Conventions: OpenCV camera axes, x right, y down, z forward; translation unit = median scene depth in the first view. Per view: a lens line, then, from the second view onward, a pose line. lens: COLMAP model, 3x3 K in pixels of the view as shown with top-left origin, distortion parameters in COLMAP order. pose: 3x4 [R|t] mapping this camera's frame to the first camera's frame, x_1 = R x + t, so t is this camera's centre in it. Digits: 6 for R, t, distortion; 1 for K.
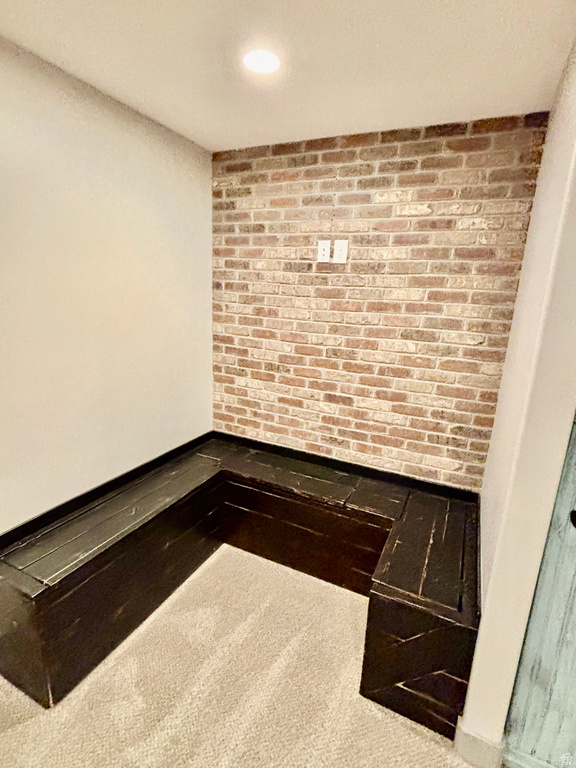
lens RADIAL K [[384.4, 0, 289.4], [0, 384.4, 386.6], [0, 0, 1]] dist [0.017513, -0.001221]
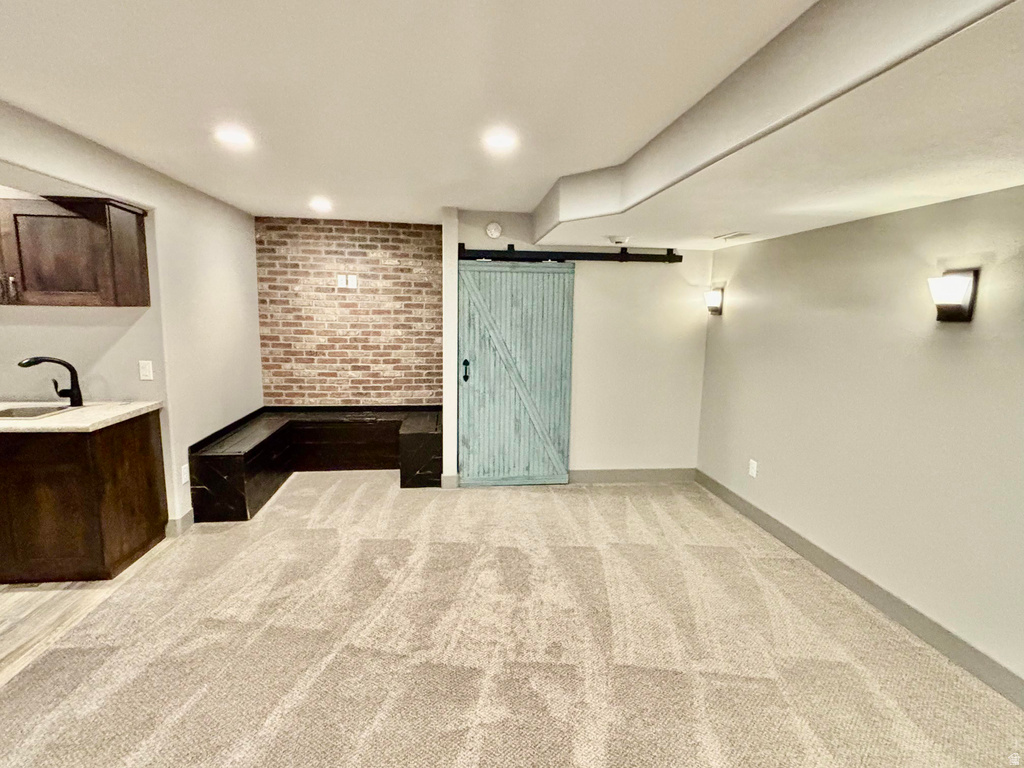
lens RADIAL K [[512.5, 0, 513.5], [0, 512.5, 382.4], [0, 0, 1]] dist [0.017513, -0.001221]
pose [[0.840761, -0.103711, 0.531380, -0.541332], [0.145499, 0.988657, -0.037252, 0.295822], [-0.521489, 0.108635, 0.846314, -1.310594]]
